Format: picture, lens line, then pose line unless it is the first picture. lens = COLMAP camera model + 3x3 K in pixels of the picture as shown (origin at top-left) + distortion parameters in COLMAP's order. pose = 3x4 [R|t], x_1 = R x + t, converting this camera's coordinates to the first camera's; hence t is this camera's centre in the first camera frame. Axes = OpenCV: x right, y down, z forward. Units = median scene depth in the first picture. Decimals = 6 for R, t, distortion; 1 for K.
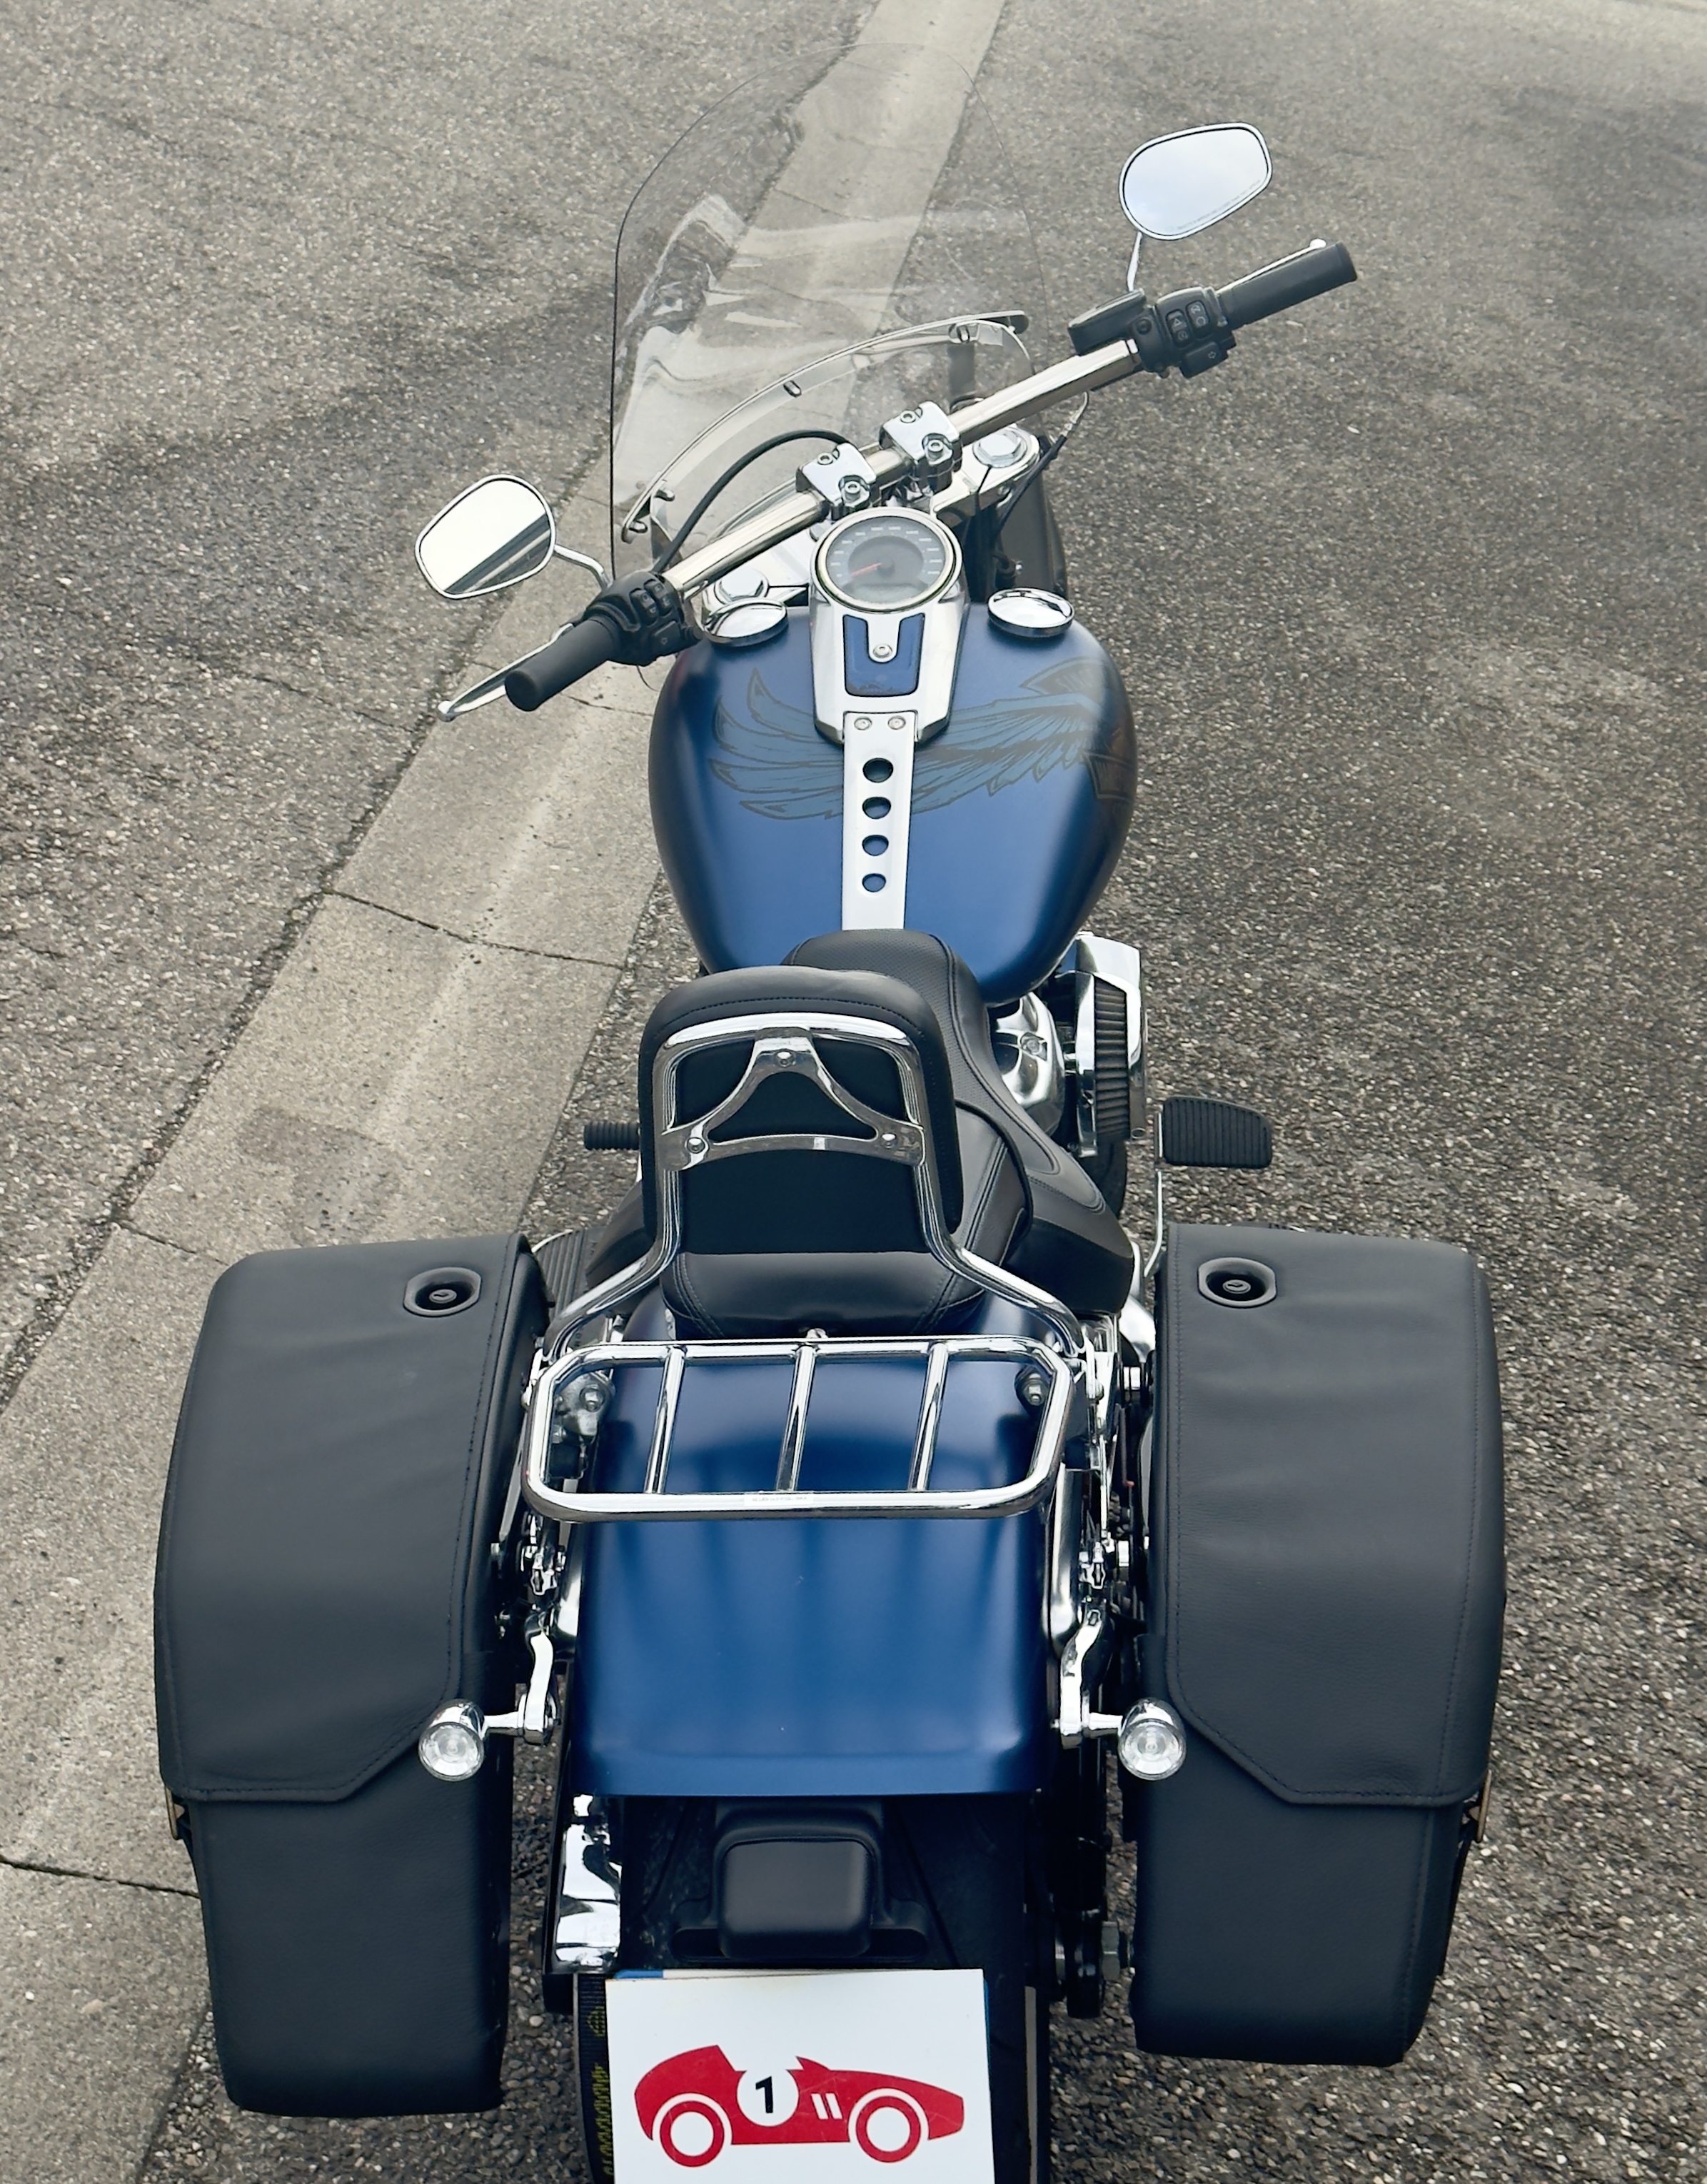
lens RADIAL K [[3448.0, 0, 852.5], [0, 3448.0, 776.7], [0, 0, 1]] dist [0.134826, -0.172890]
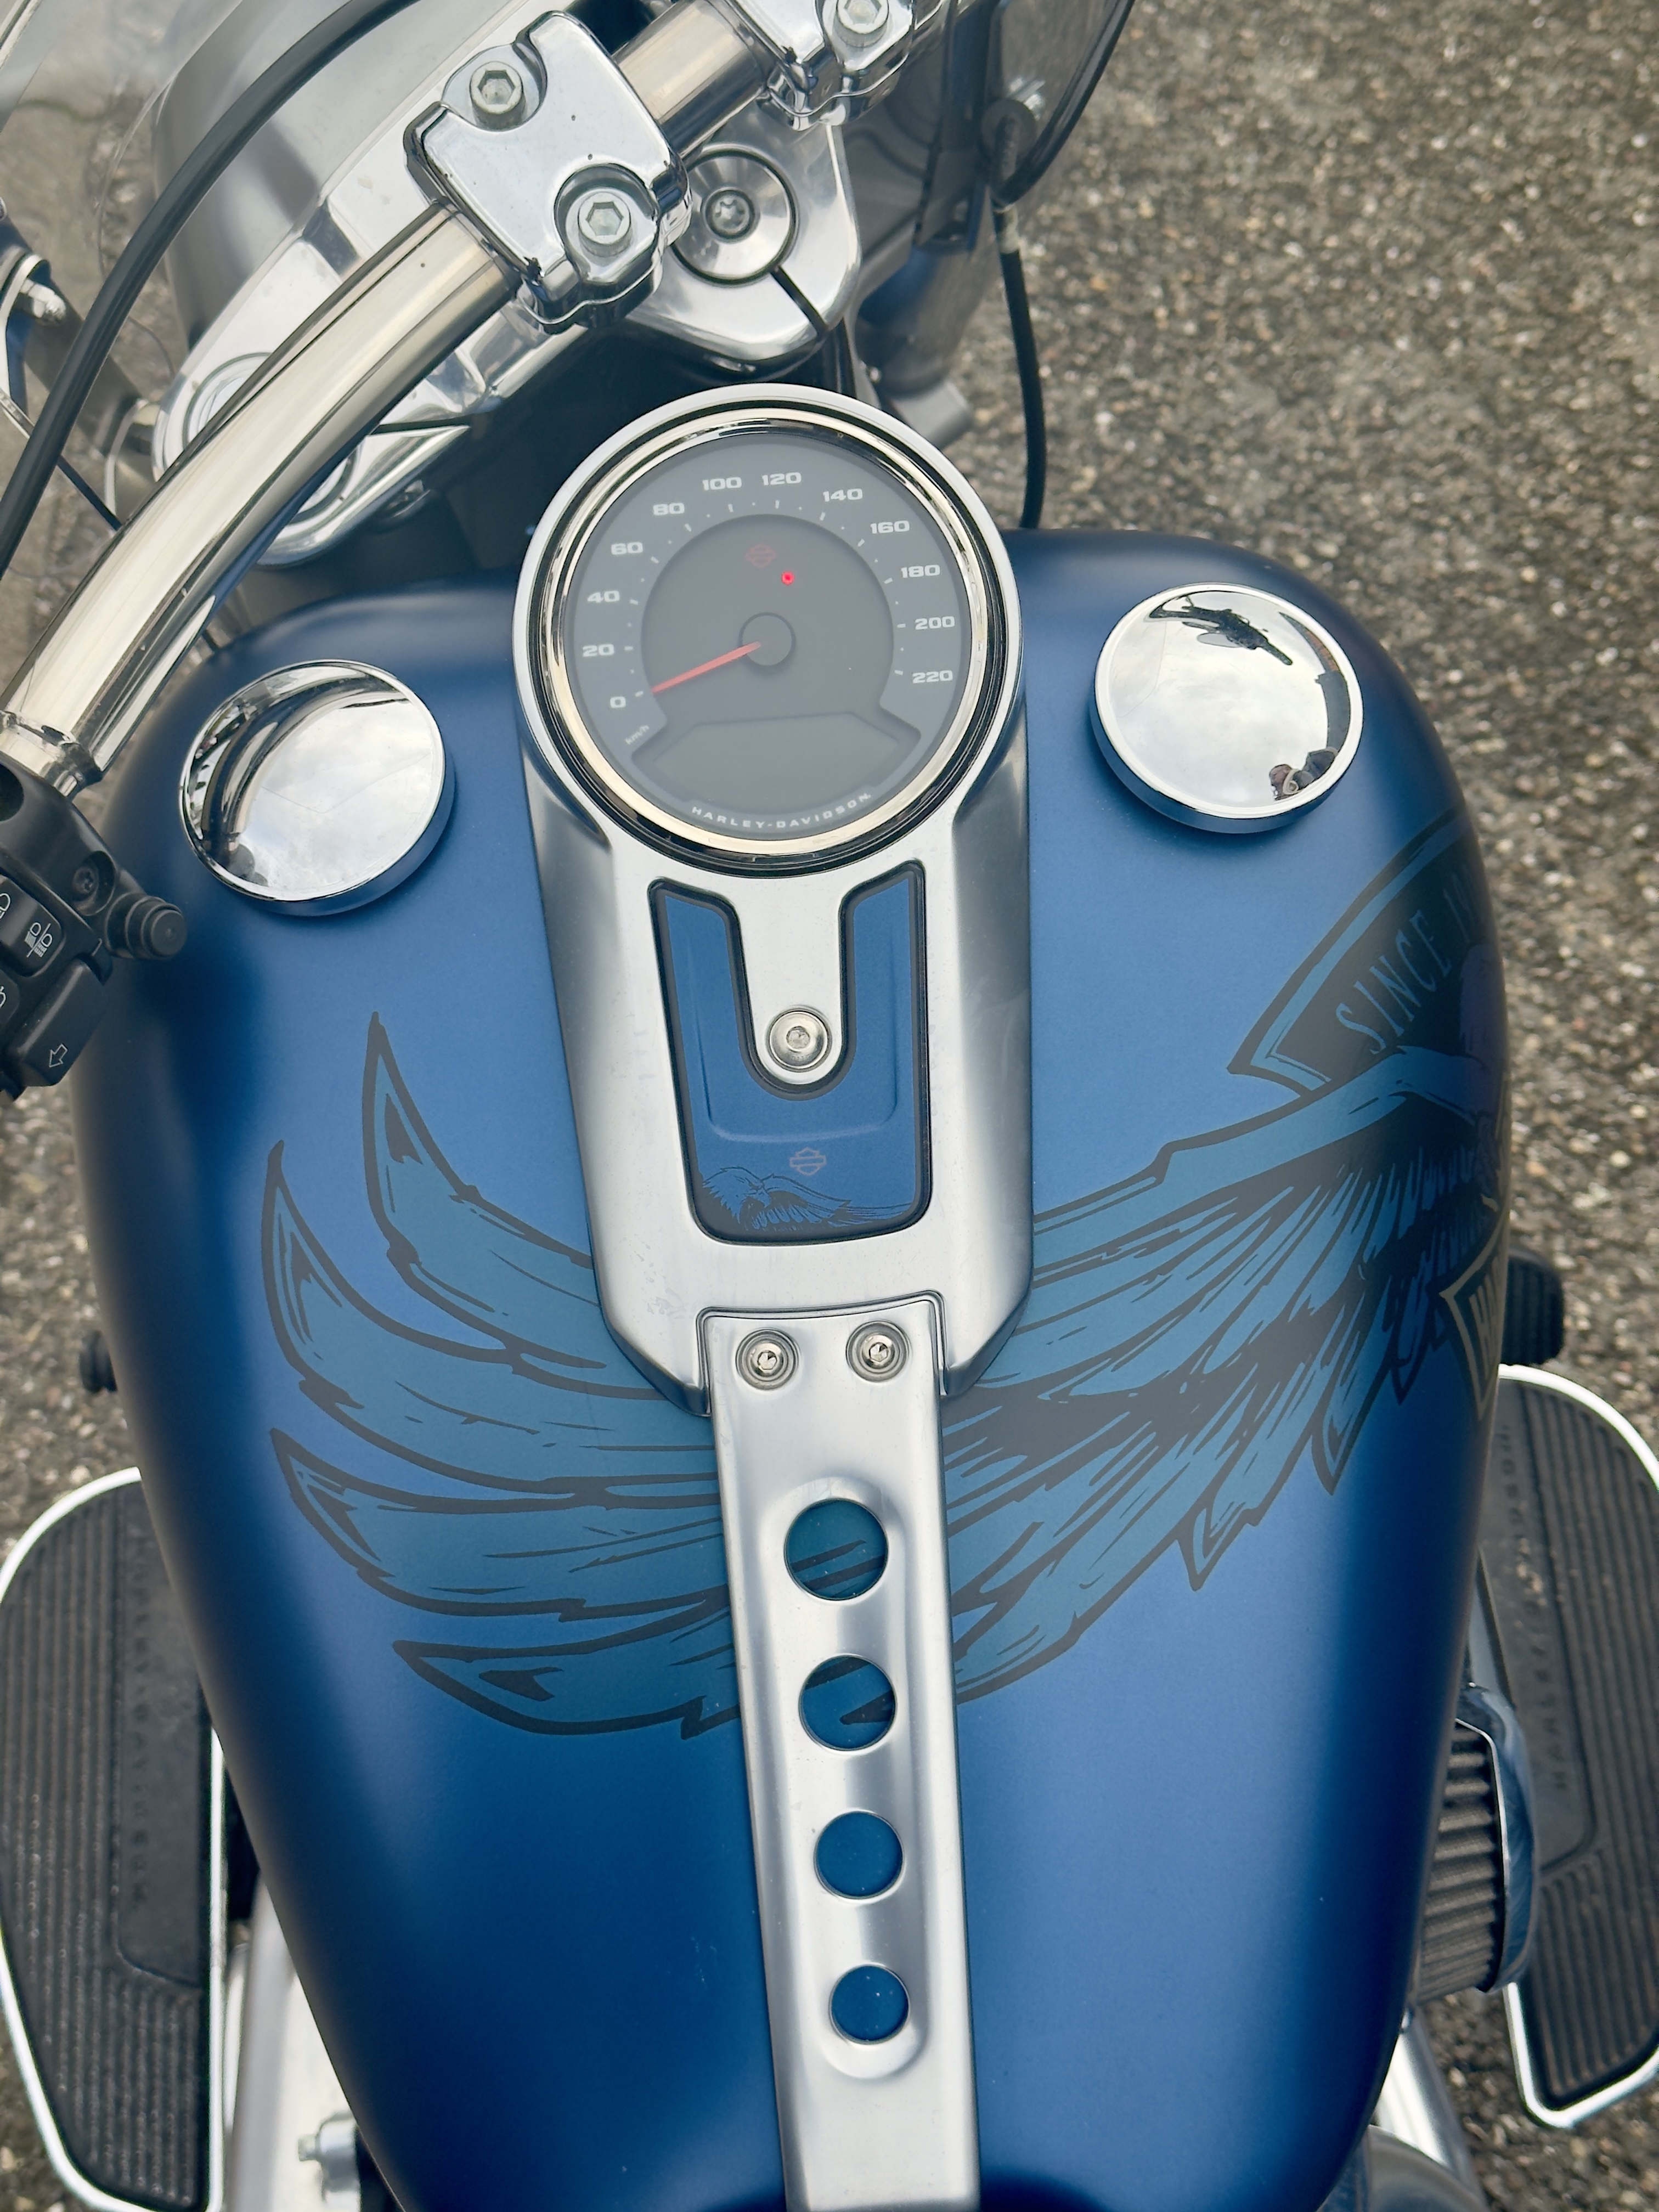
lens RADIAL K [[2938.7, 0, 829.5], [0, 2938.7, 1106.0], [0, 0, 1]] dist [0.215307, -0.480200]
pose [[0.990022, -0.113350, 0.083719, -0.005772], [0.037473, 0.784491, 0.619007, -0.100854], [-0.135841, -0.609693, 0.780911, 0.411453]]
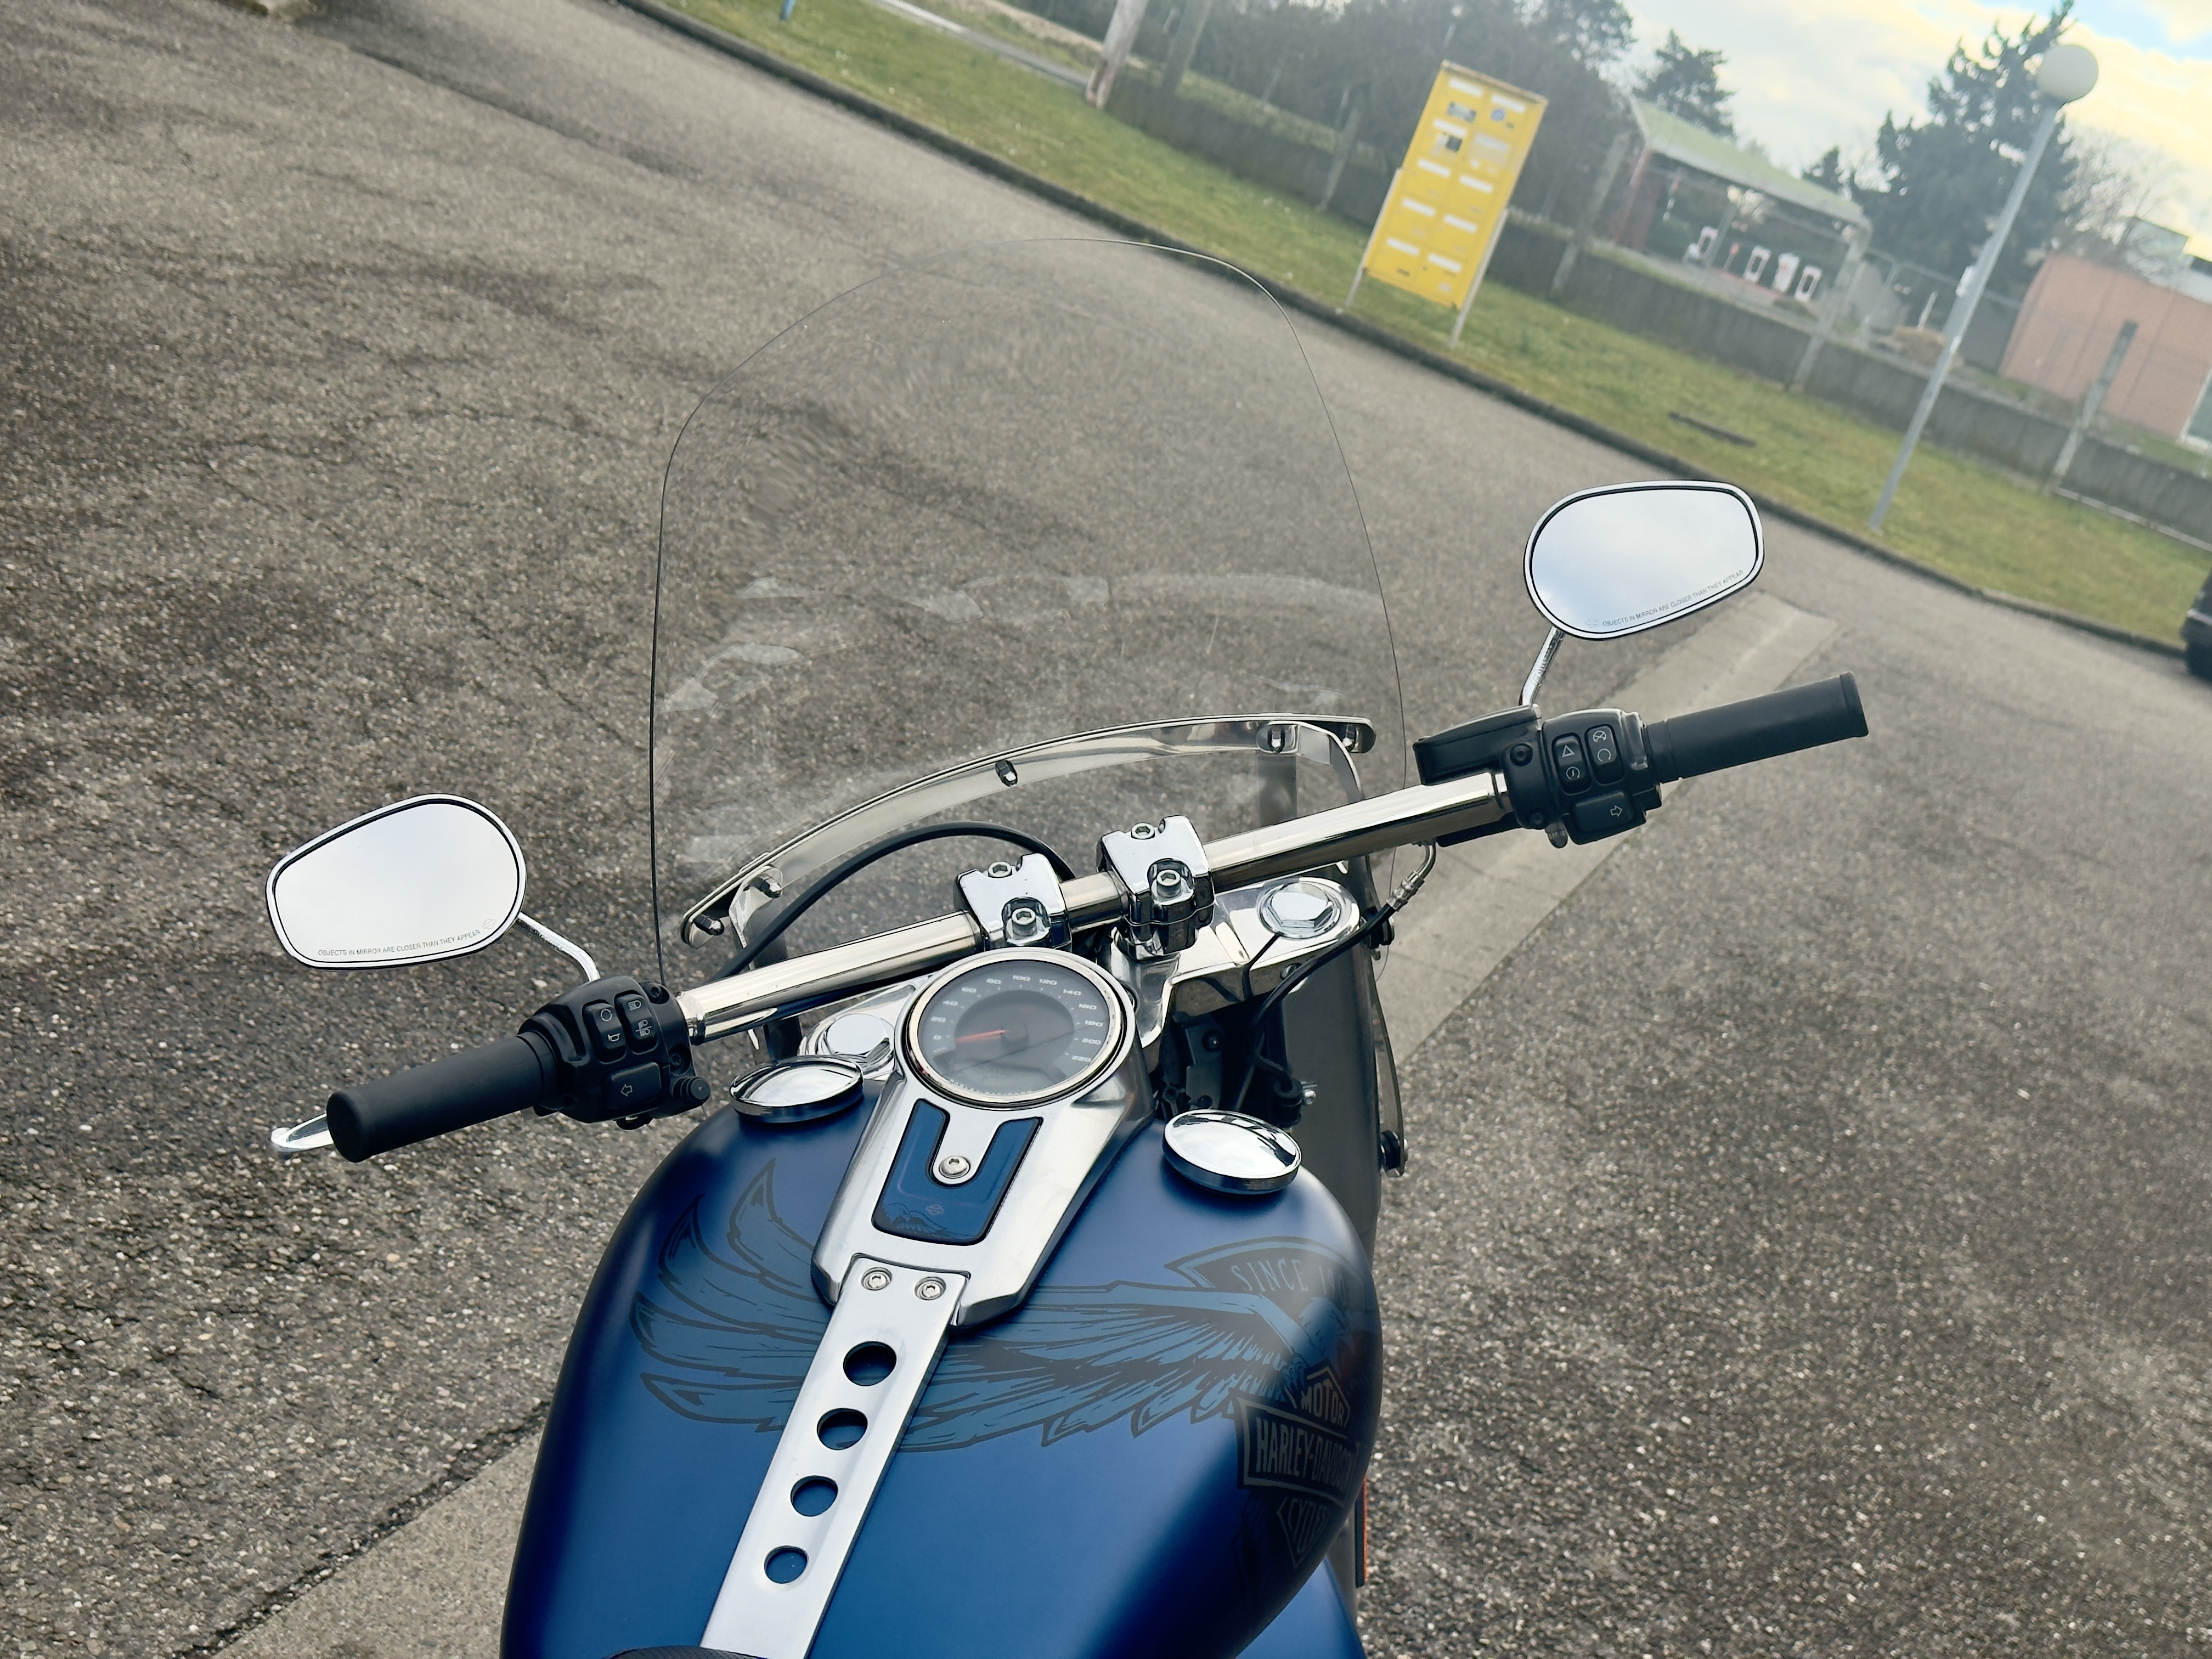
lens RADIAL K [[2938.7, 0, 1106.0], [0, 2938.7, 829.5], [0, 0, 1]] dist [0.215307, -0.480200]
pose [[0.971758, 0.157536, -0.175695, 0.060833], [-0.183034, 0.973114, -0.139811, -0.013717], [0.148946, 0.168021, 0.974466, 0.252758]]
